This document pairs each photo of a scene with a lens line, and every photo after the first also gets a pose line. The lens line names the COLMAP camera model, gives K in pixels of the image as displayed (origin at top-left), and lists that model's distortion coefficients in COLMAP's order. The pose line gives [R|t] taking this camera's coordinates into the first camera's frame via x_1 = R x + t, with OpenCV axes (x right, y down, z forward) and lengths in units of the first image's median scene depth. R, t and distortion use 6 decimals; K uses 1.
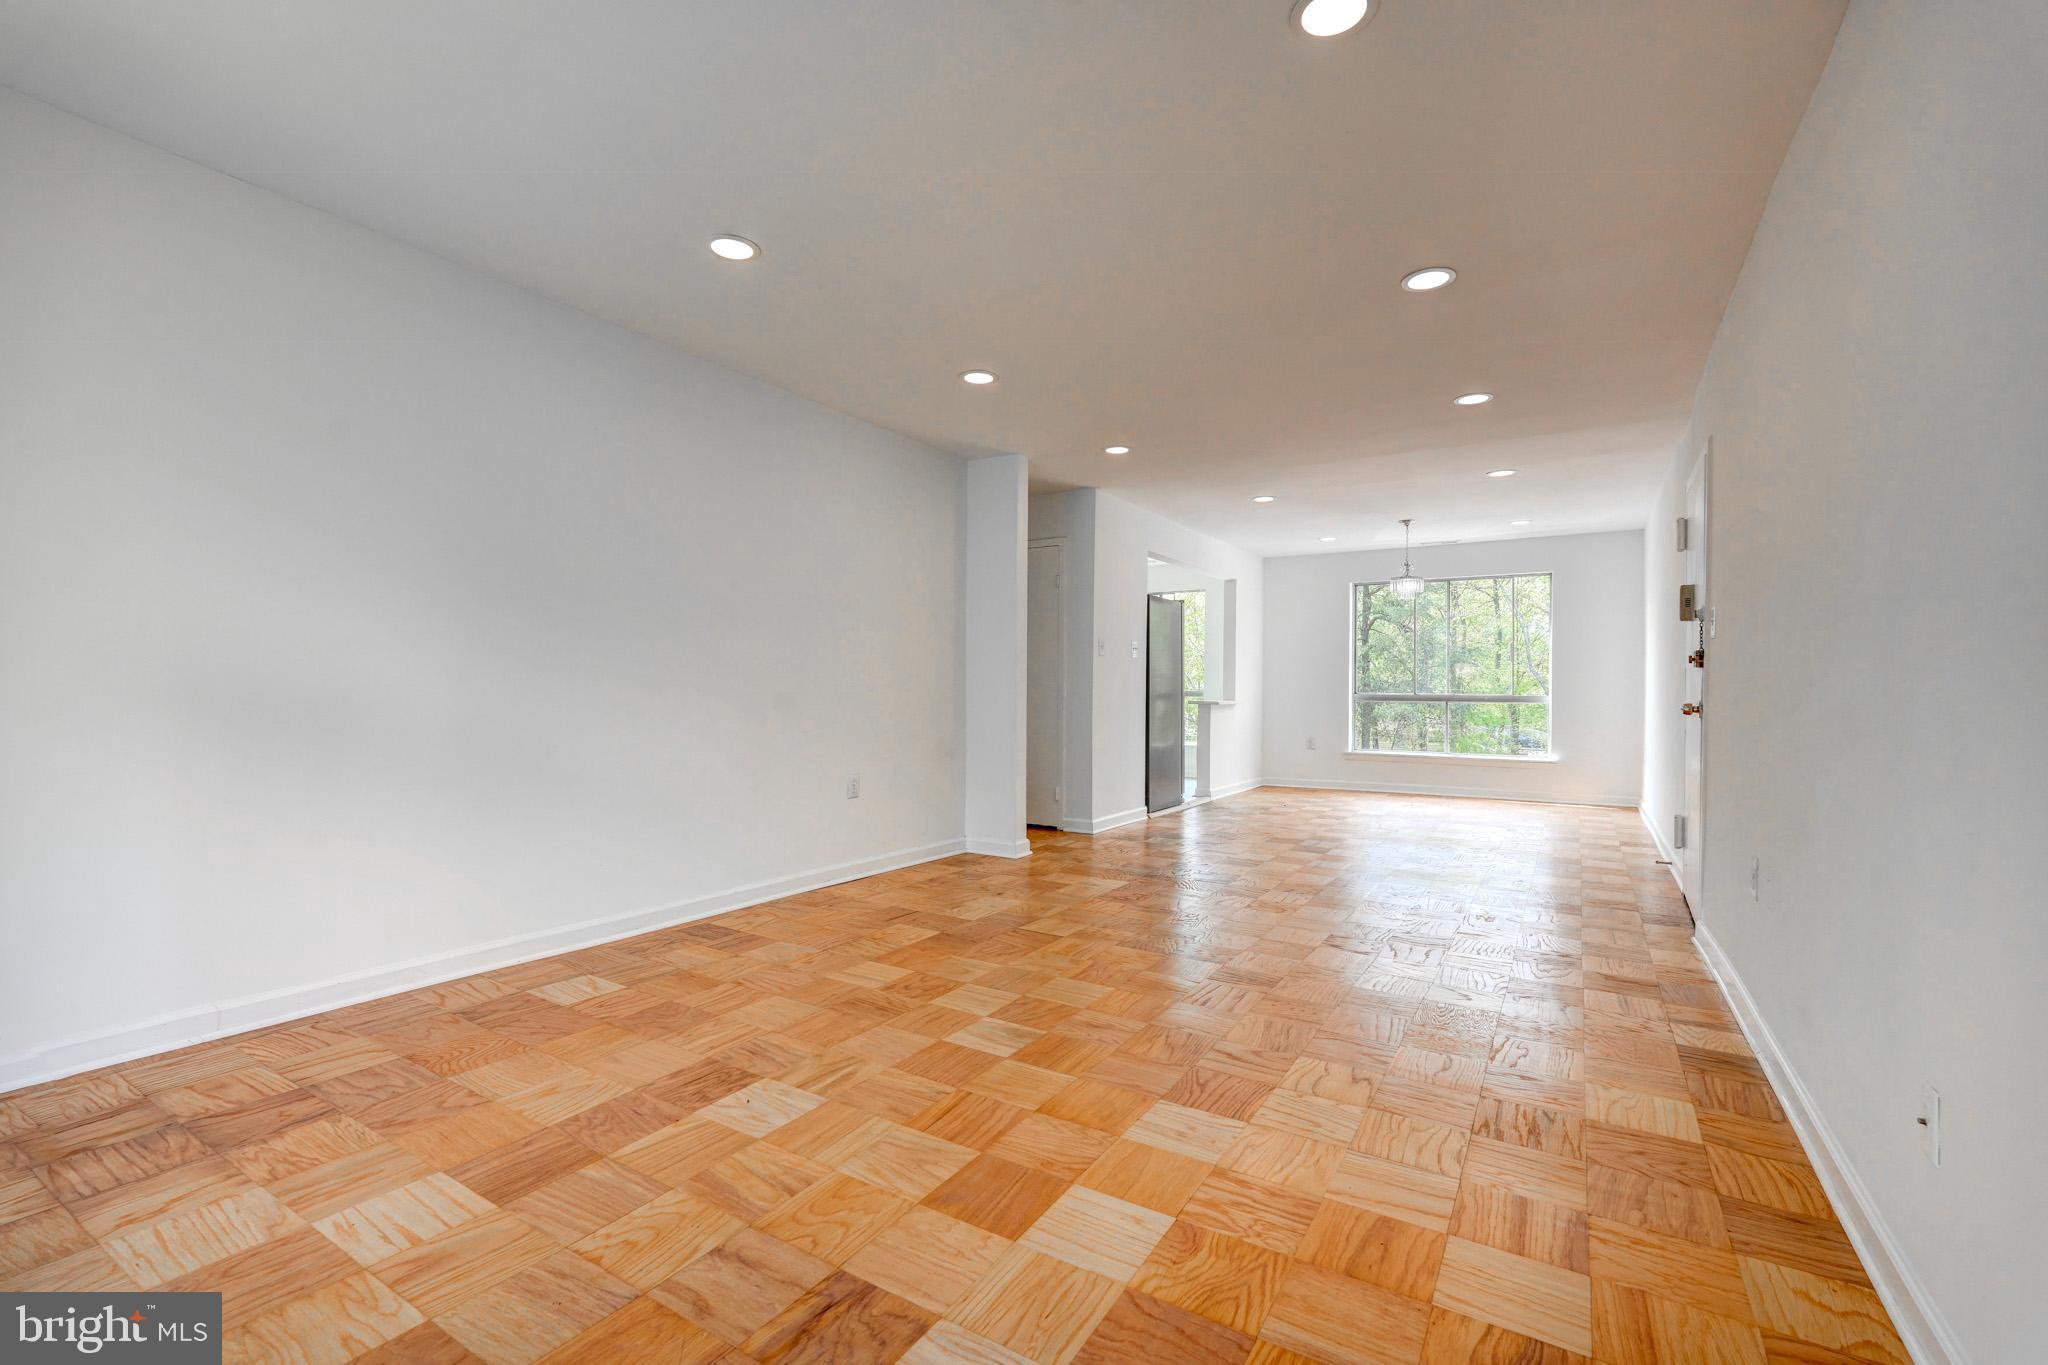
lens RADIAL K [[911.6, 0, 1024.0], [0, 911.6, 682.5], [0, 0, 1]] dist [-0.024360, 0.009900]
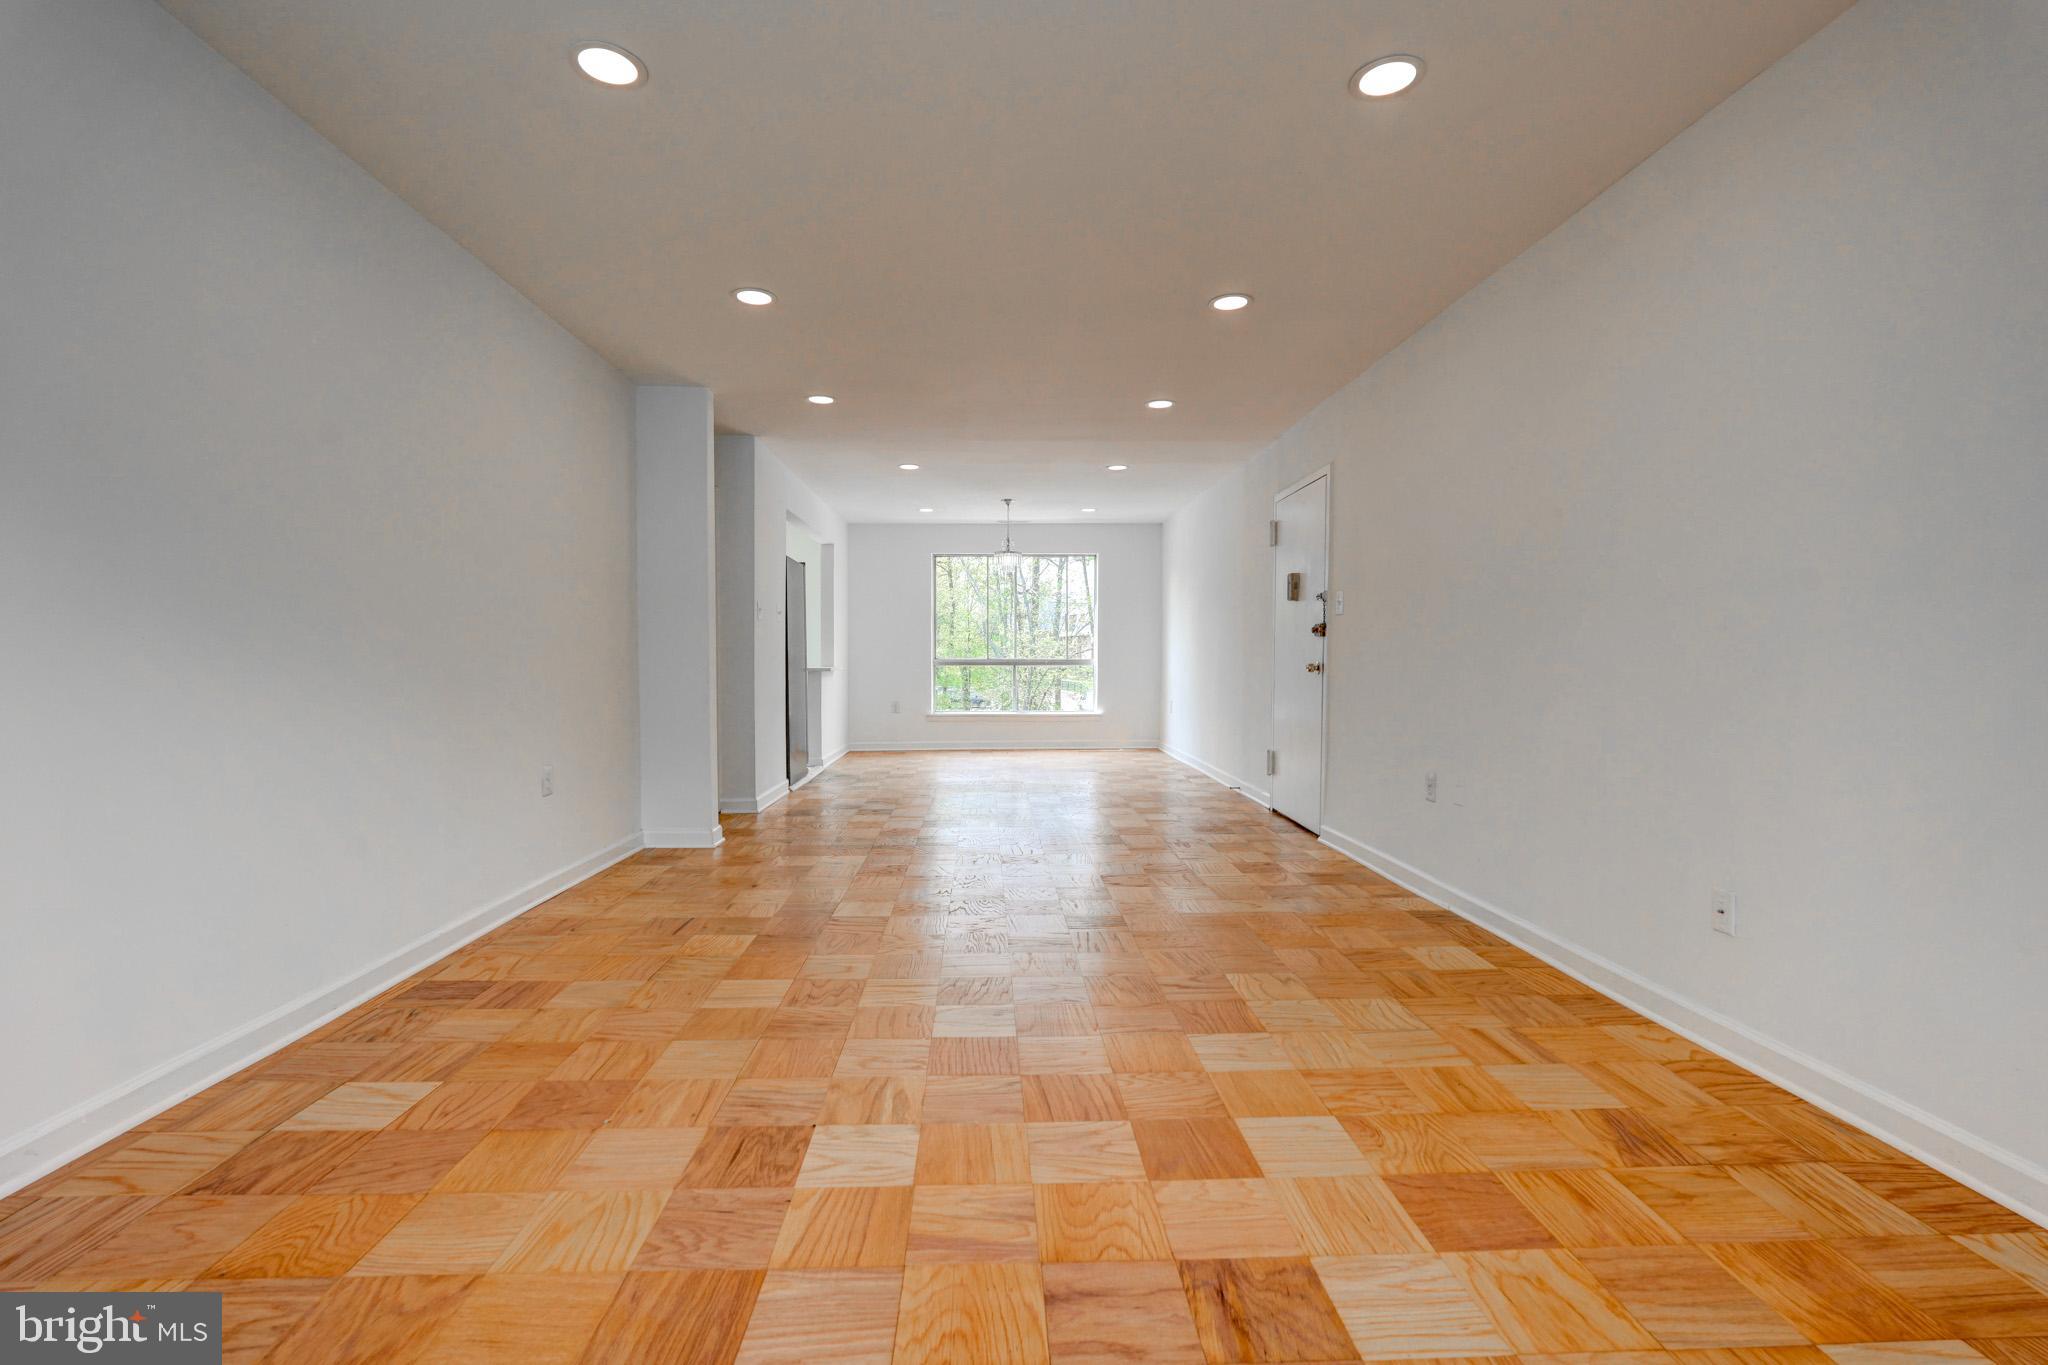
lens RADIAL K [[911.6, 0, 1024.0], [0, 911.6, 682.5], [0, 0, 1]] dist [-0.024360, 0.009900]
pose [[0.826240, -0.026851, 0.562679, -0.462124], [0.005873, 0.999220, 0.039058, -0.004406], [-0.563288, -0.028966, 0.825753, 0.166160]]
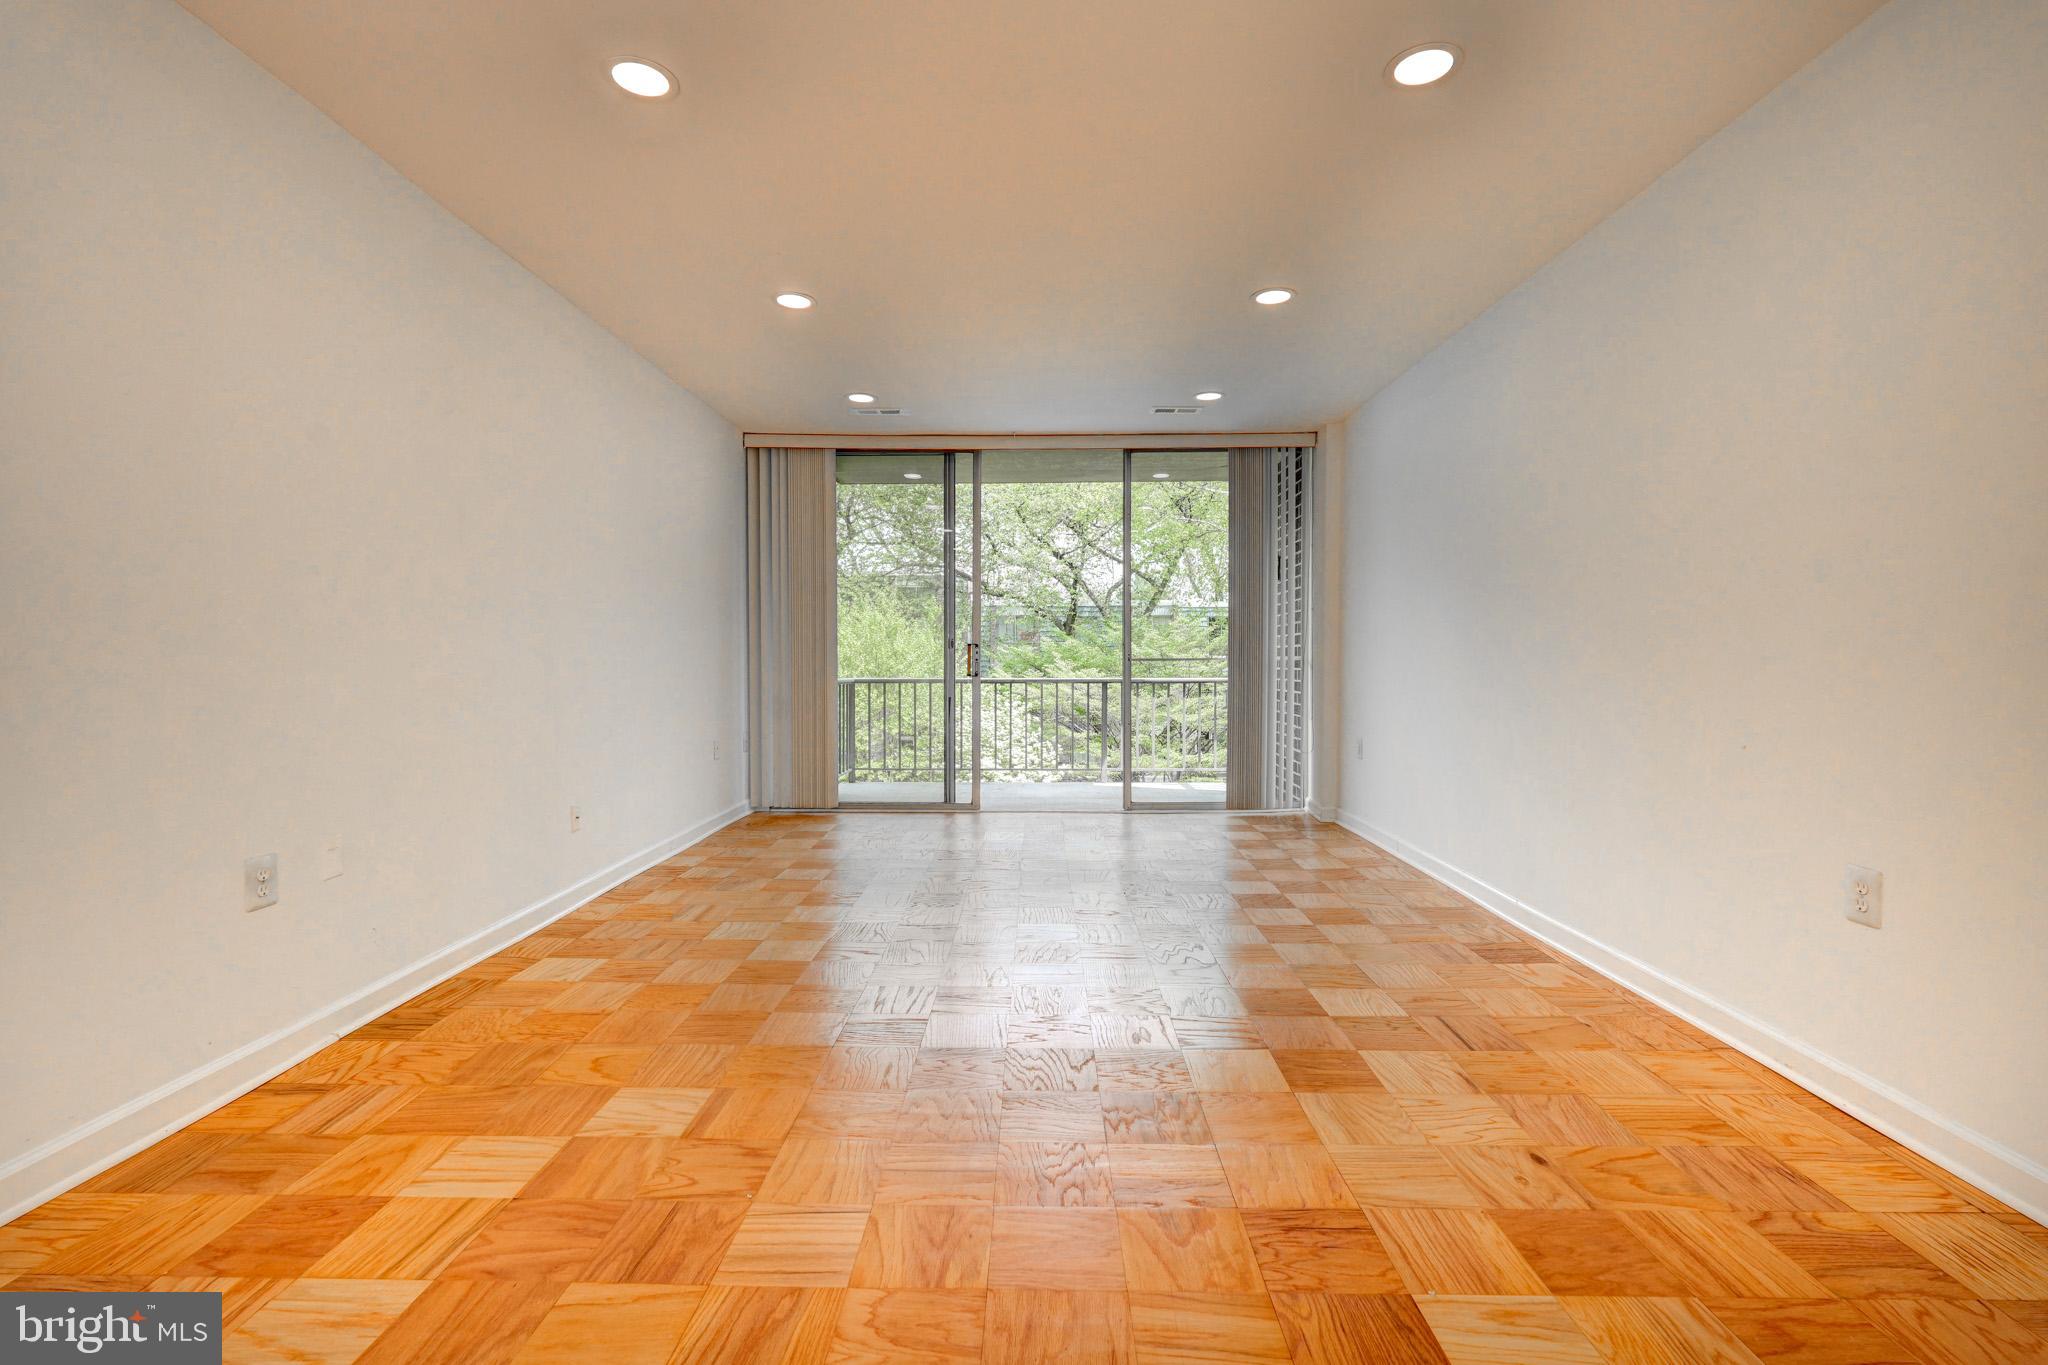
lens RADIAL K [[911.6, 0, 1024.0], [0, 911.6, 682.5], [0, 0, 1]] dist [-0.024360, 0.009900]
pose [[-0.857840, -0.001902, -0.513914, 0.575346], [-0.009828, 0.999871, 0.012706, 0.018307], [0.513823, 0.015950, -0.857748, 1.835211]]
